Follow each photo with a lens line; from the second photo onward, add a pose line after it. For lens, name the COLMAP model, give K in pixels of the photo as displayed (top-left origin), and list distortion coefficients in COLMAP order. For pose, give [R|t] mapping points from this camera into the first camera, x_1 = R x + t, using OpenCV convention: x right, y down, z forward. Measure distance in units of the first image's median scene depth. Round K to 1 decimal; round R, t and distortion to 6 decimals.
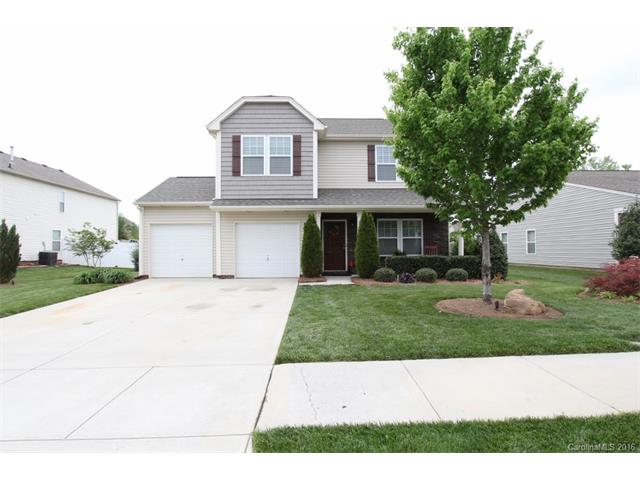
lens RADIAL K [[363.2, 0, 319.7], [0, 363.2, 240.8], [0, 0, 1]] dist [-0.001602, -0.000198]
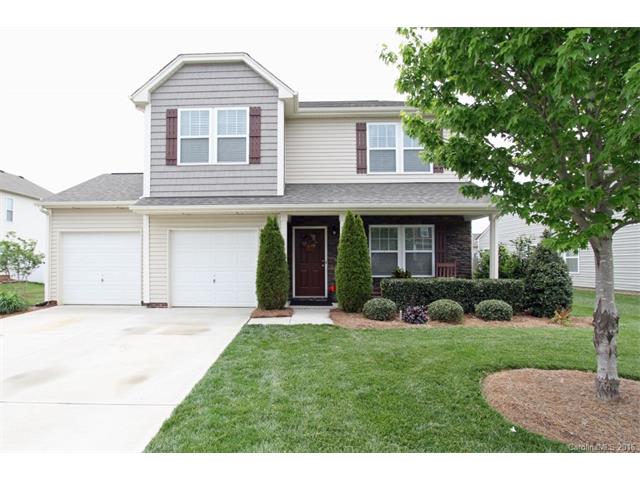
lens RADIAL K [[325.2, 0, 299.2], [0, 325.2, 252.6], [0, 0, 1]] dist [0.002514, 0.000352]
pose [[0.997787, 0.003530, -0.066396, 0.066979], [-0.003778, 0.999986, -0.003609, -0.003592], [0.066383, 0.003852, 0.997787, 0.372251]]
